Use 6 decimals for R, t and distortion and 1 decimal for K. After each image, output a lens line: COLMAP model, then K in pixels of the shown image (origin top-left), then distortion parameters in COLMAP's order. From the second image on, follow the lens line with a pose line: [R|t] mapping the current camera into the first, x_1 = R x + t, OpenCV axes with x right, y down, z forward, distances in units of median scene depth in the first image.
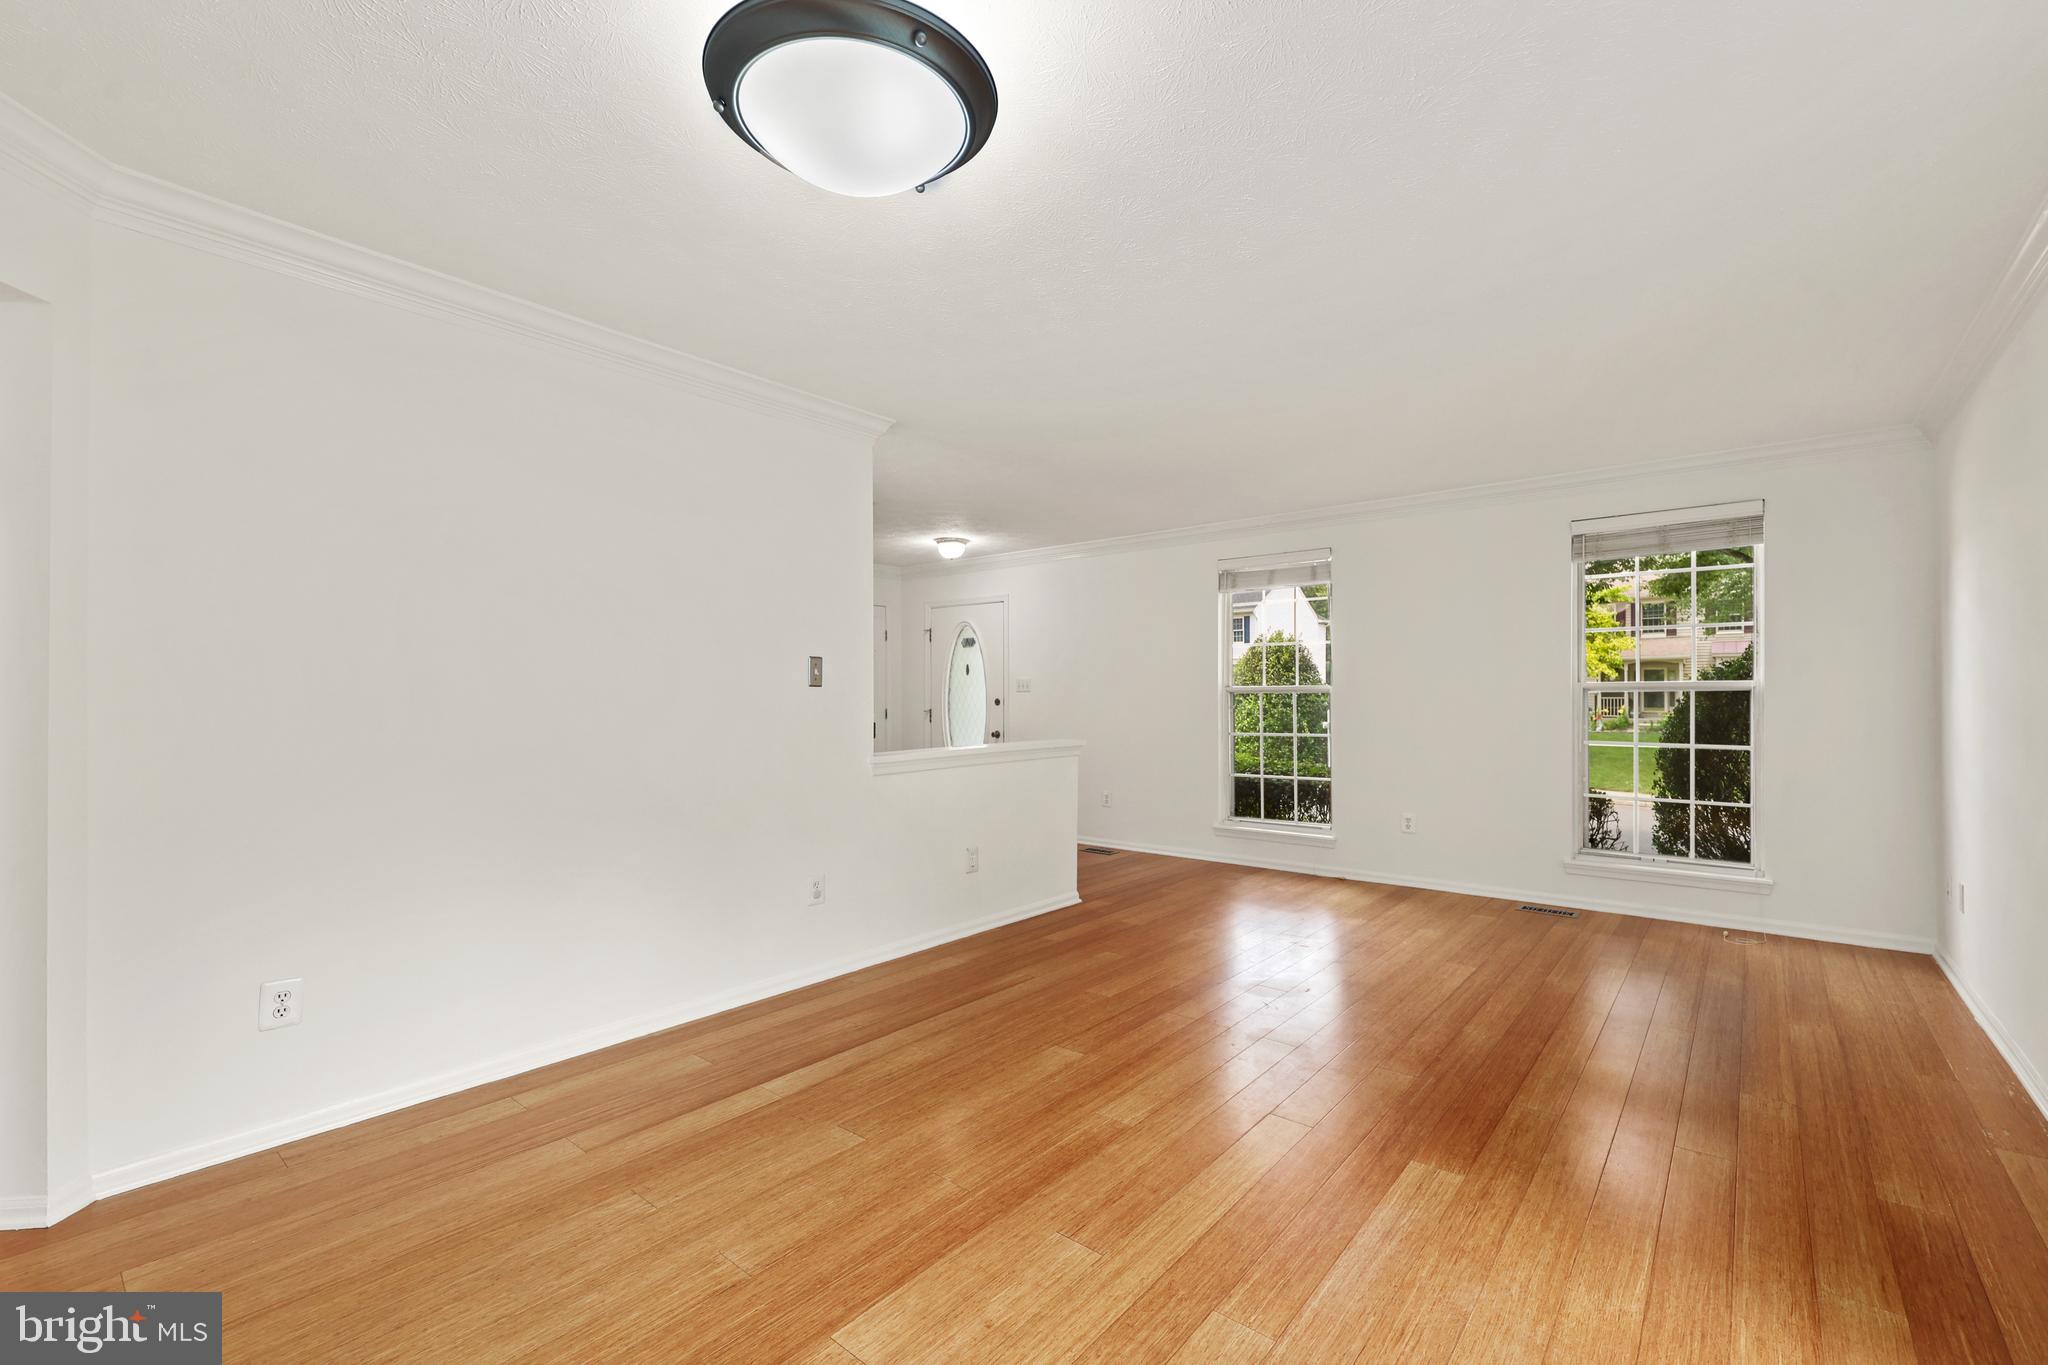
lens RADIAL K [[856.9, 0, 1013.0], [0, 856.9, 697.5], [0, 0, 1]] dist [0.002043, -0.000429]
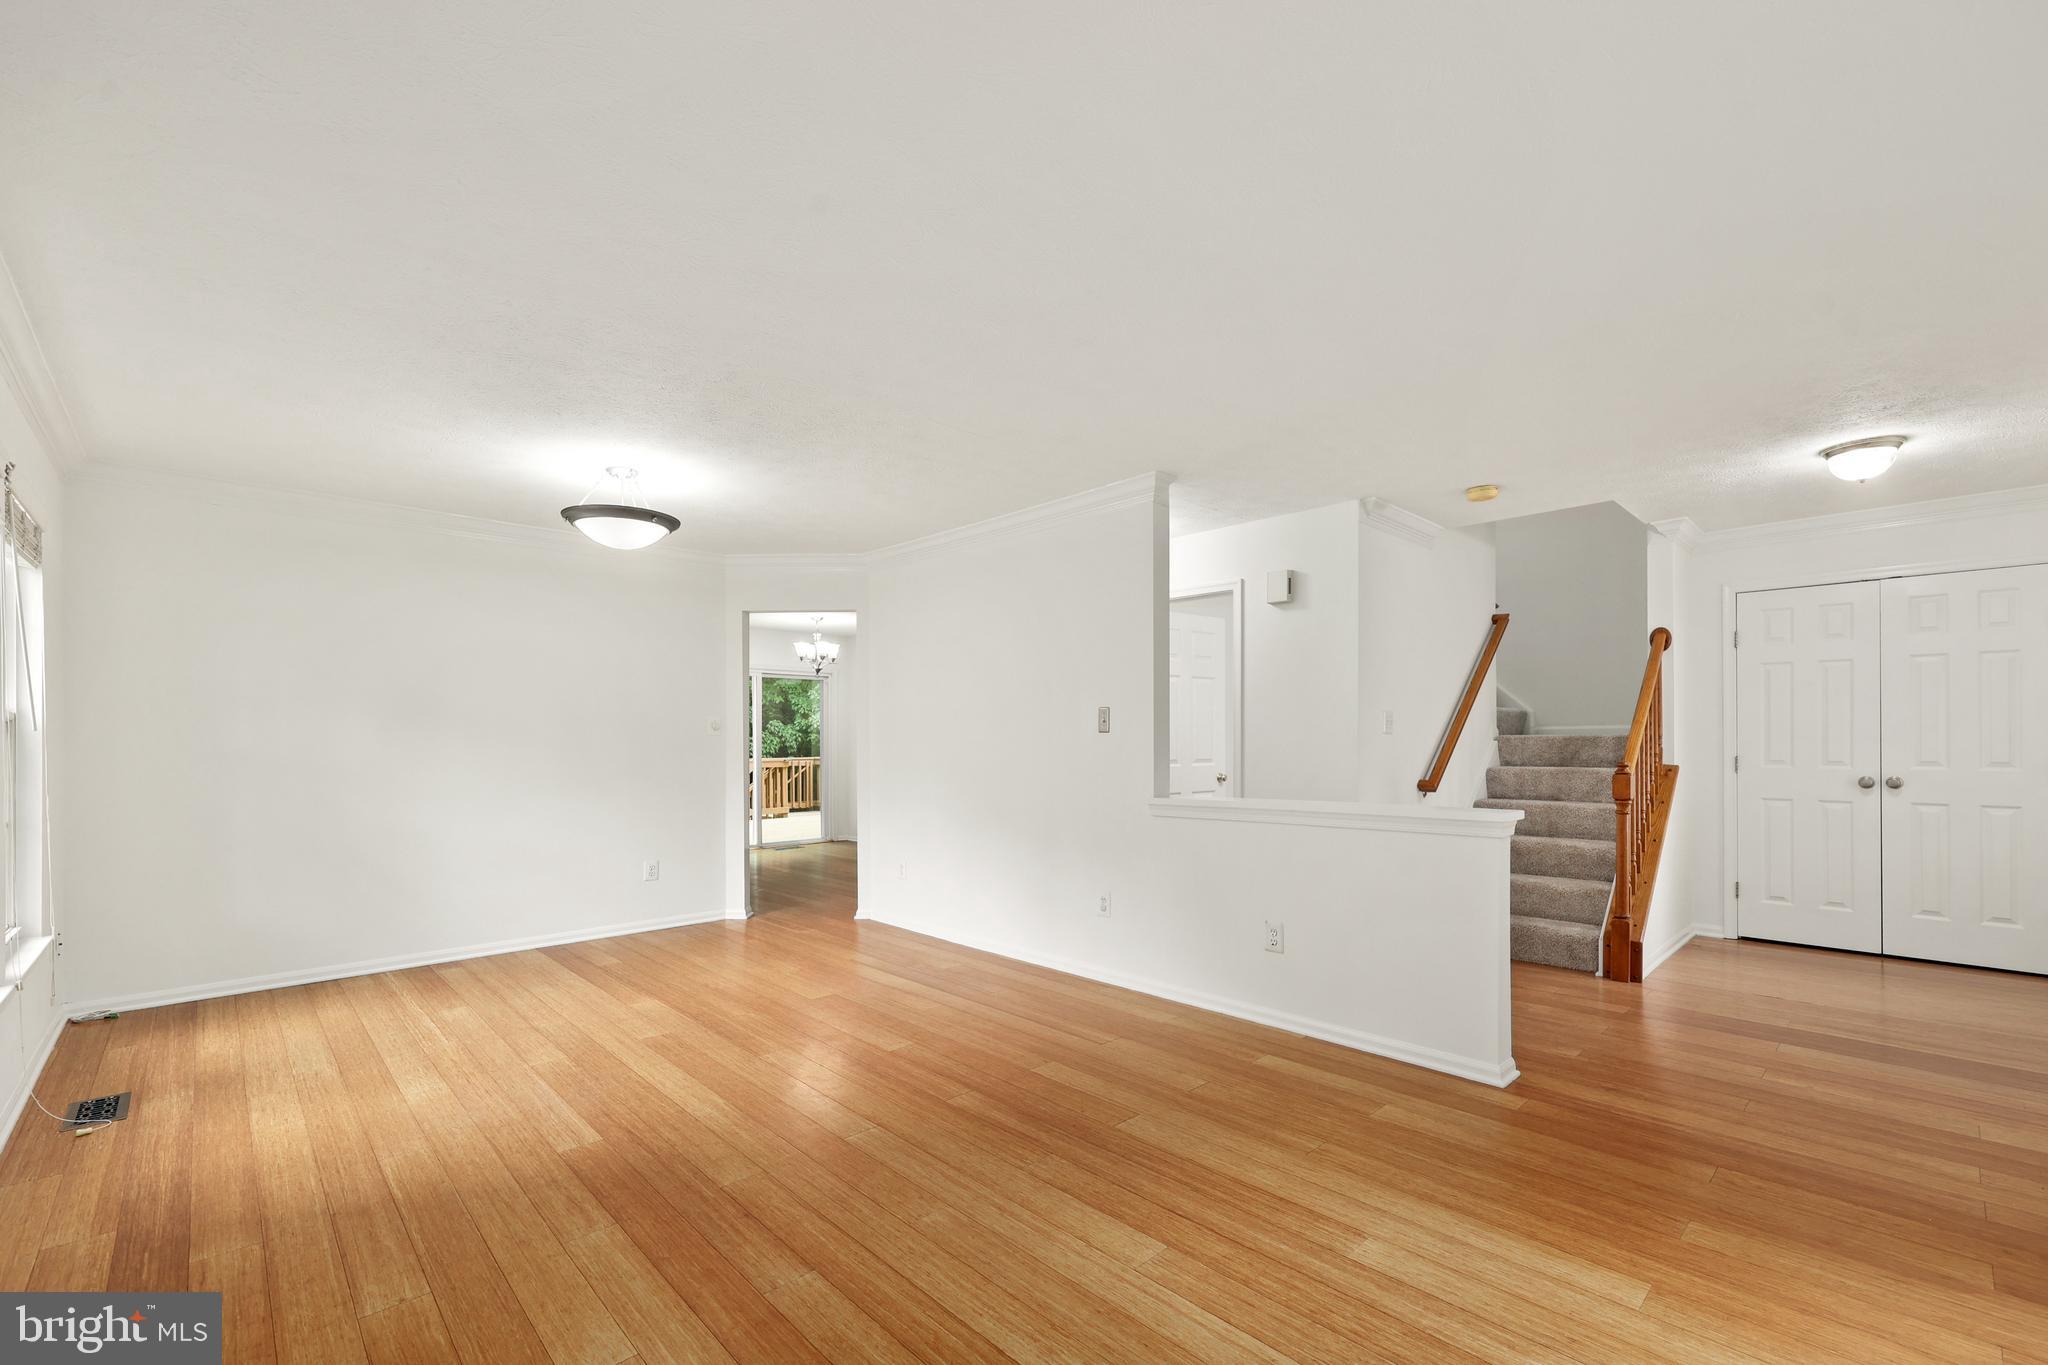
lens RADIAL K [[856.9, 0, 1067.3], [0, 856.9, 736.5], [0, 0, 1]] dist [0.002043, -0.000429]
pose [[-0.068548, -0.001166, -0.997647, 1.255055], [0.007062, 0.999974, -0.001654, -0.008658], [0.997623, -0.007158, -0.068538, 1.348856]]
